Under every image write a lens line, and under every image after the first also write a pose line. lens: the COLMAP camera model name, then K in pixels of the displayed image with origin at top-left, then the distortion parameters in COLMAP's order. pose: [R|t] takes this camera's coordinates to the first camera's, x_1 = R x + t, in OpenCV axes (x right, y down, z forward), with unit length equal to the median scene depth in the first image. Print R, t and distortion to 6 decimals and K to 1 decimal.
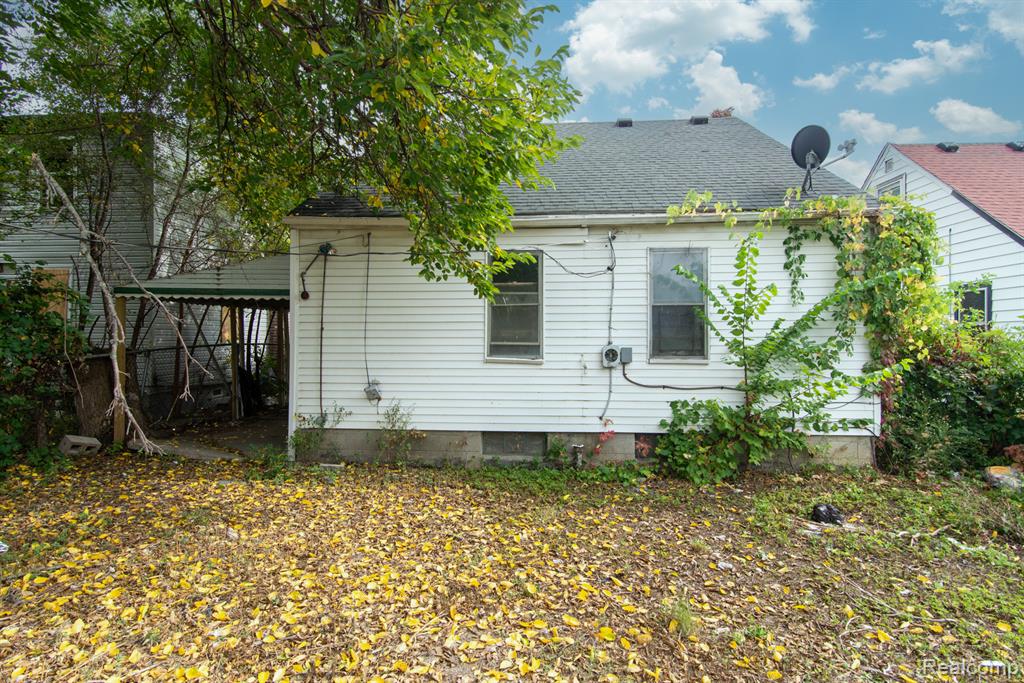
lens RADIAL K [[504.6, 0, 512.0], [0, 504.6, 341.5], [0, 0, 1]] dist [-0.000795, -0.000037]
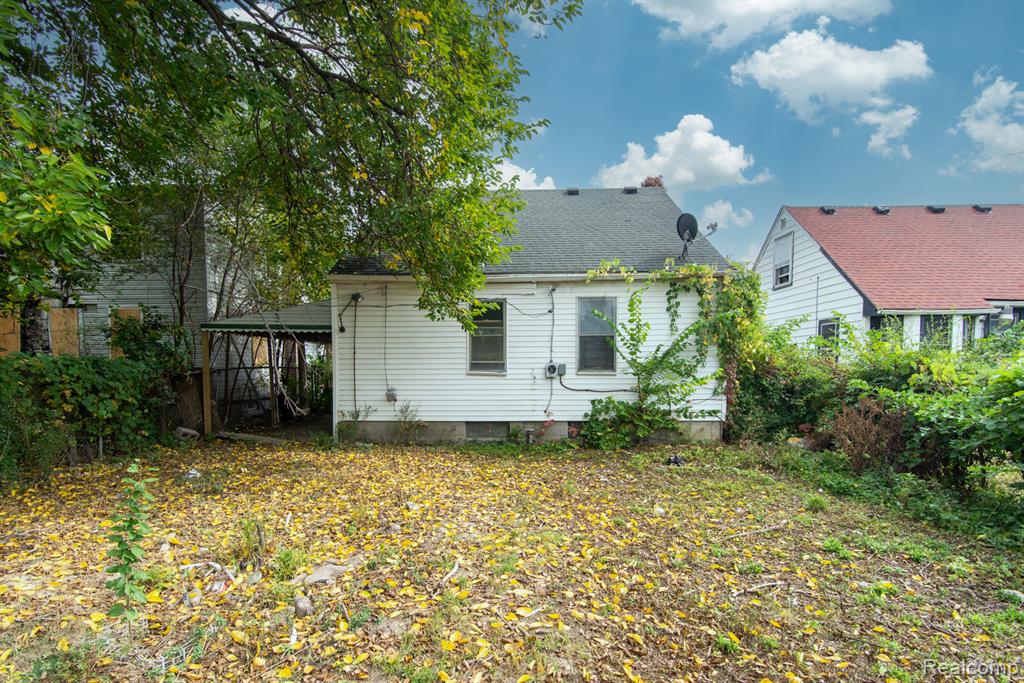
lens RADIAL K [[503.4, 0, 506.8], [0, 503.4, 404.7], [0, 0, 1]] dist [0.000937, -0.000025]
pose [[0.999120, -0.008117, 0.041160, 0.000602], [0.005487, 0.997959, 0.063619, 0.036362], [-0.041593, -0.063338, 0.997125, -0.494024]]
